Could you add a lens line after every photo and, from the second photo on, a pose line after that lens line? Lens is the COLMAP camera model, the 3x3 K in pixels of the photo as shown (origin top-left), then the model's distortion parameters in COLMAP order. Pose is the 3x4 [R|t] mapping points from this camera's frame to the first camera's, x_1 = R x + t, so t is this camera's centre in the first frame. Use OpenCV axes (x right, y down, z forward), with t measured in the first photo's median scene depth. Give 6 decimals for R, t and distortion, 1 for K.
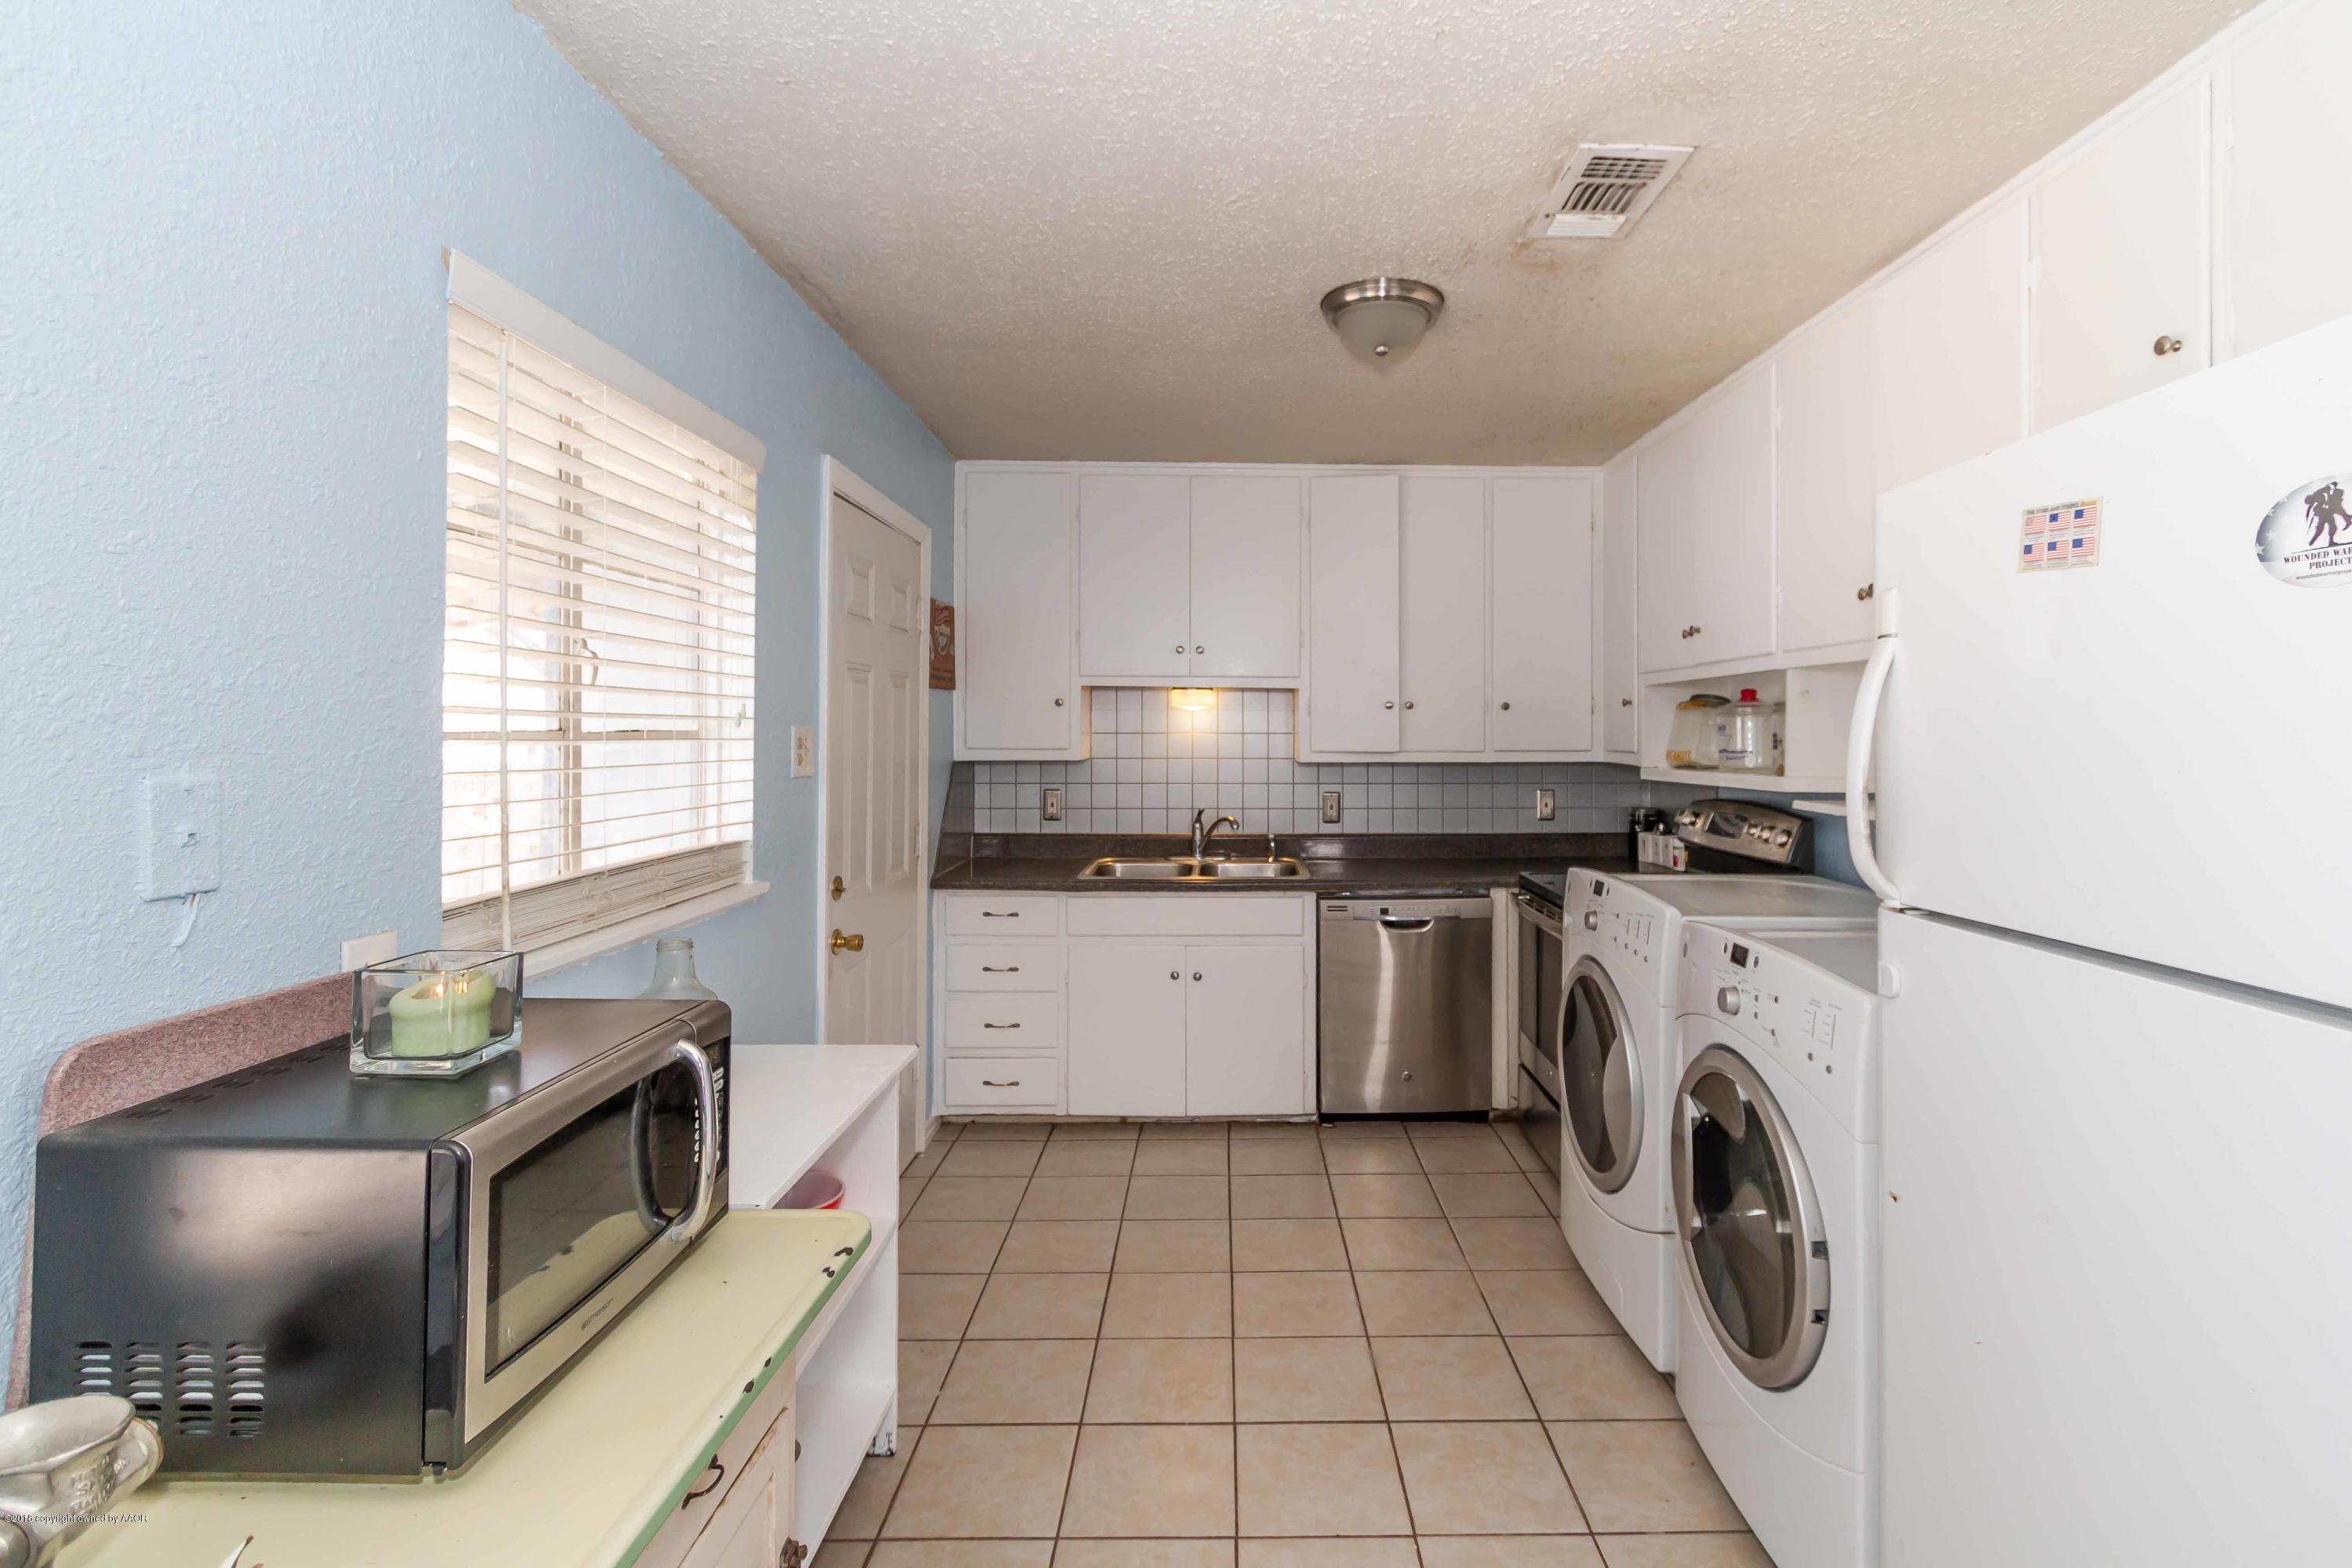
lens RADIAL K [[1104.5, 0, 1185.0], [0, 1104.5, 719.5], [0, 0, 1]] dist [-0.000838, -0.000045]
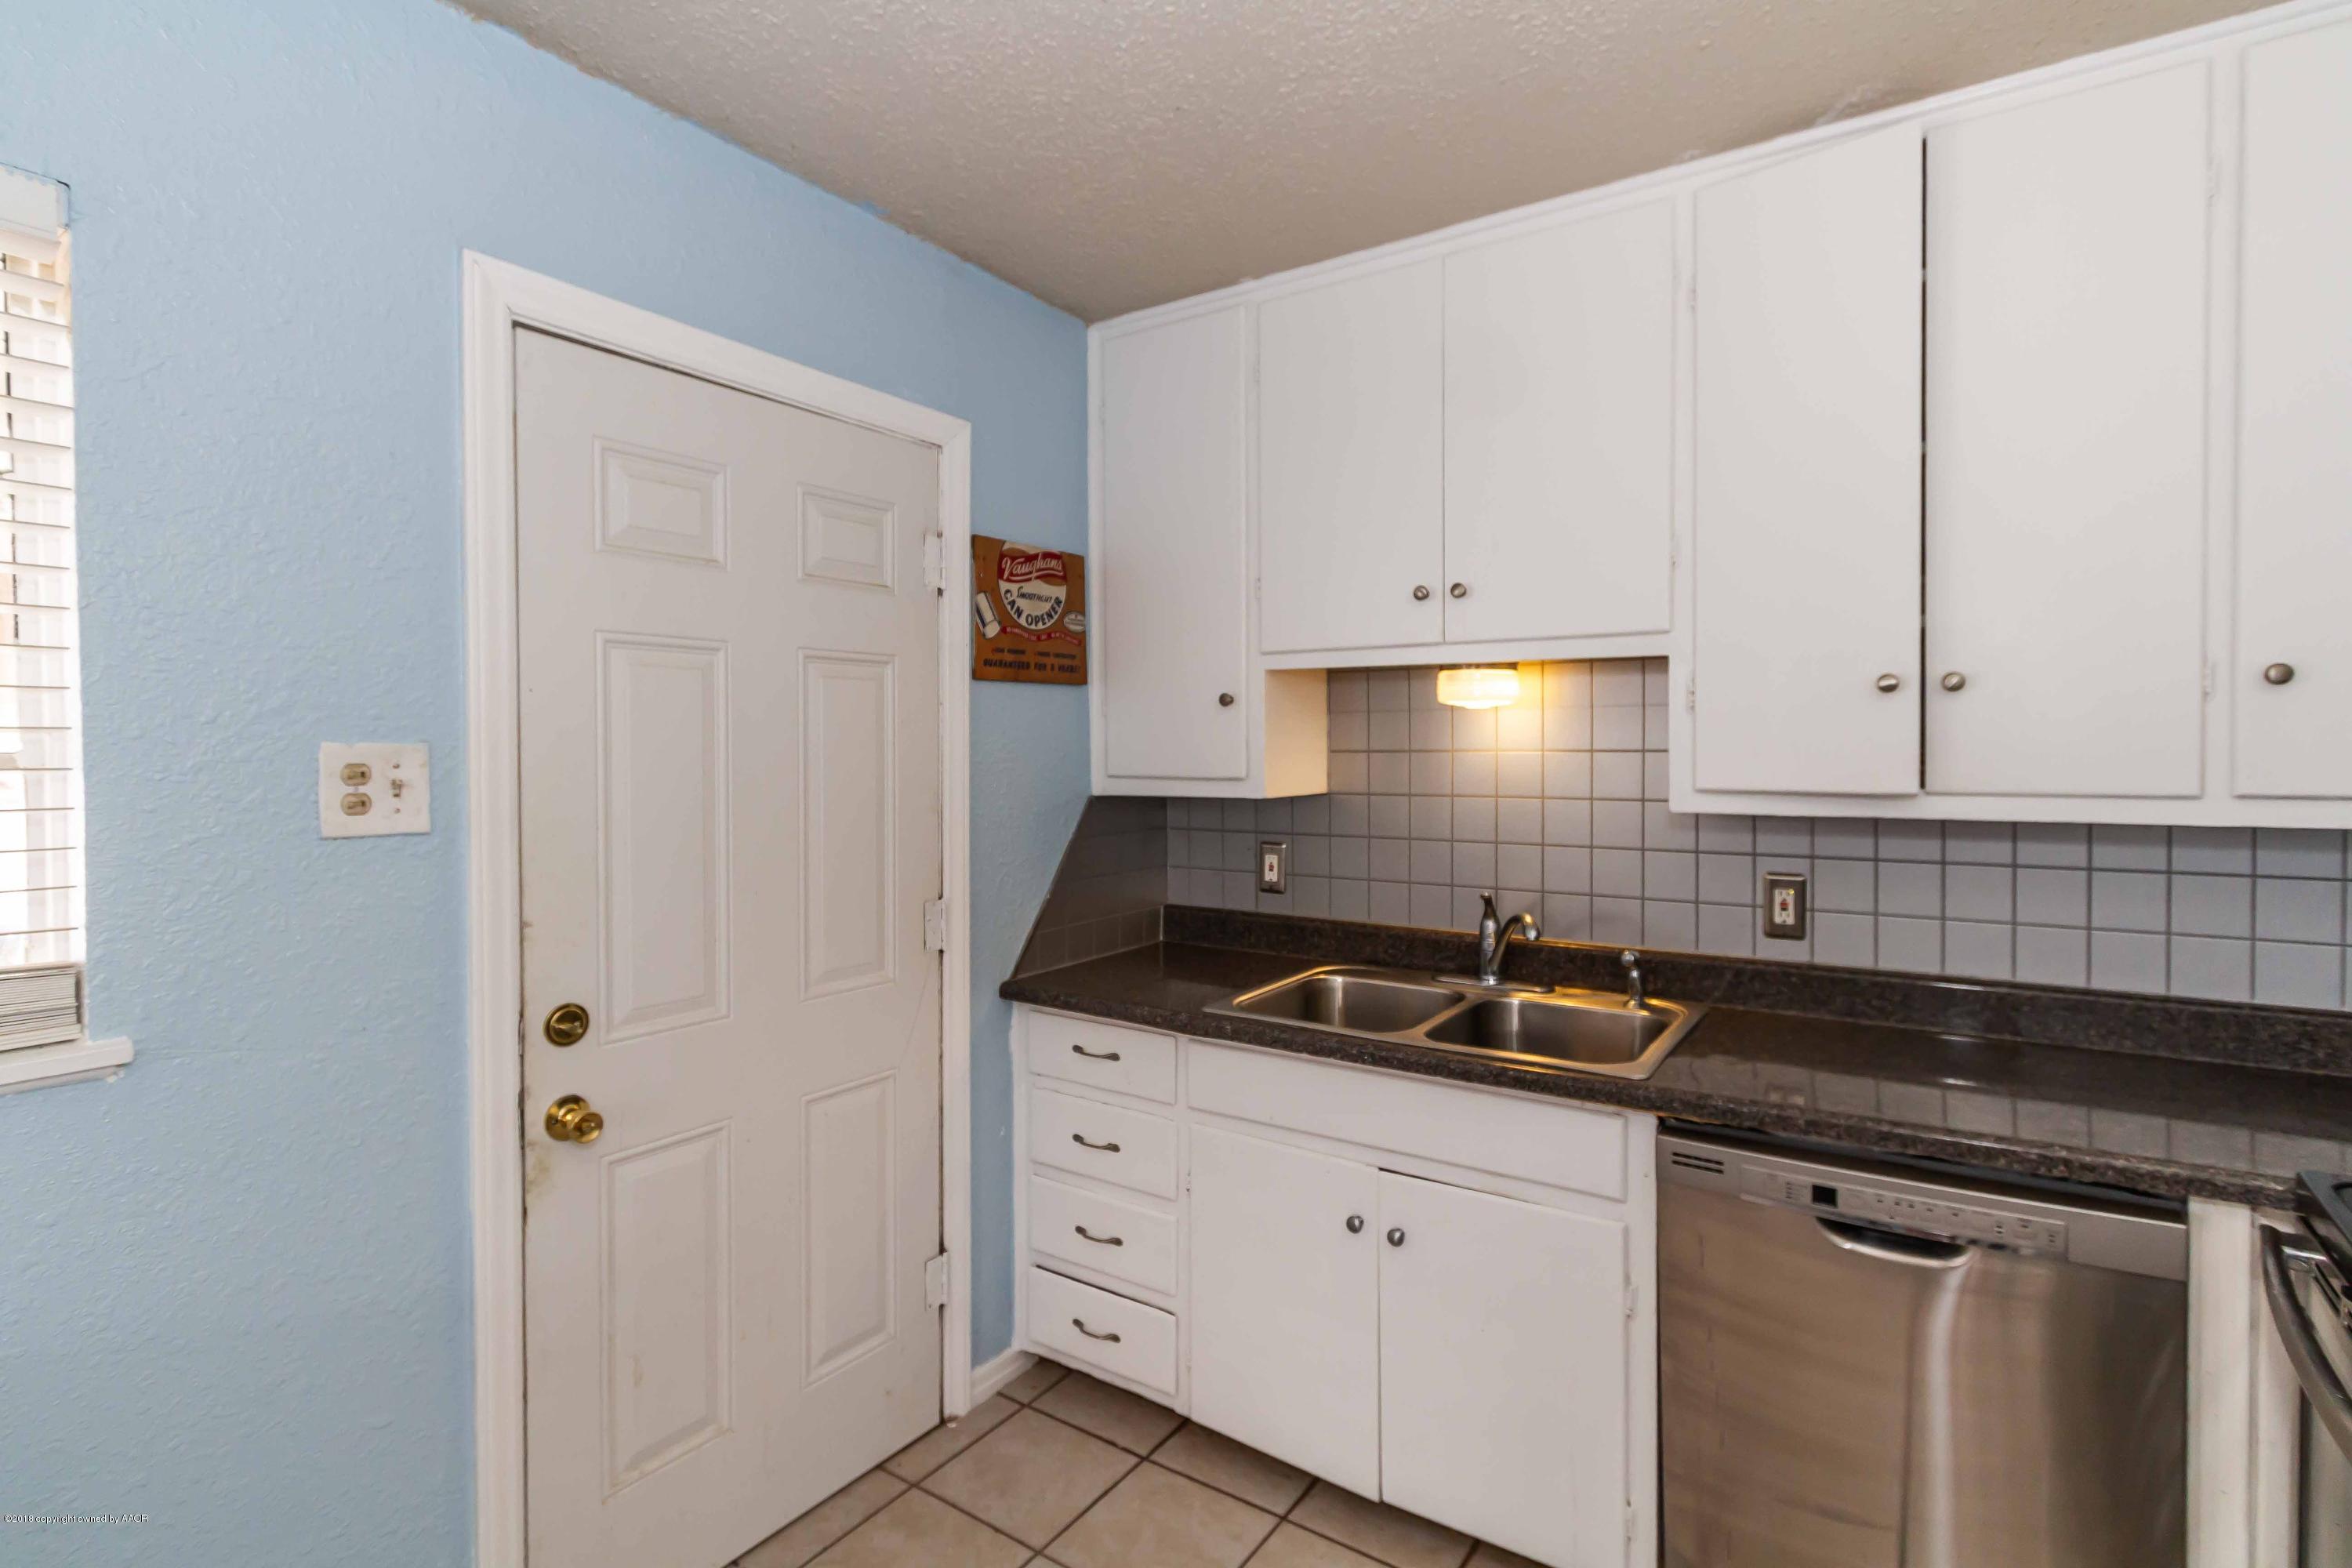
lens RADIAL K [[1089.4, 0, 1175.1], [0, 1089.4, 764.6], [0, 0, 1]] dist [0.002347, 0.001054]
pose [[0.834637, 0.004284, -0.550784, 0.184225], [0.010585, 0.999660, 0.023815, 0.004943], [0.550699, -0.025707, 0.834308, 0.496930]]
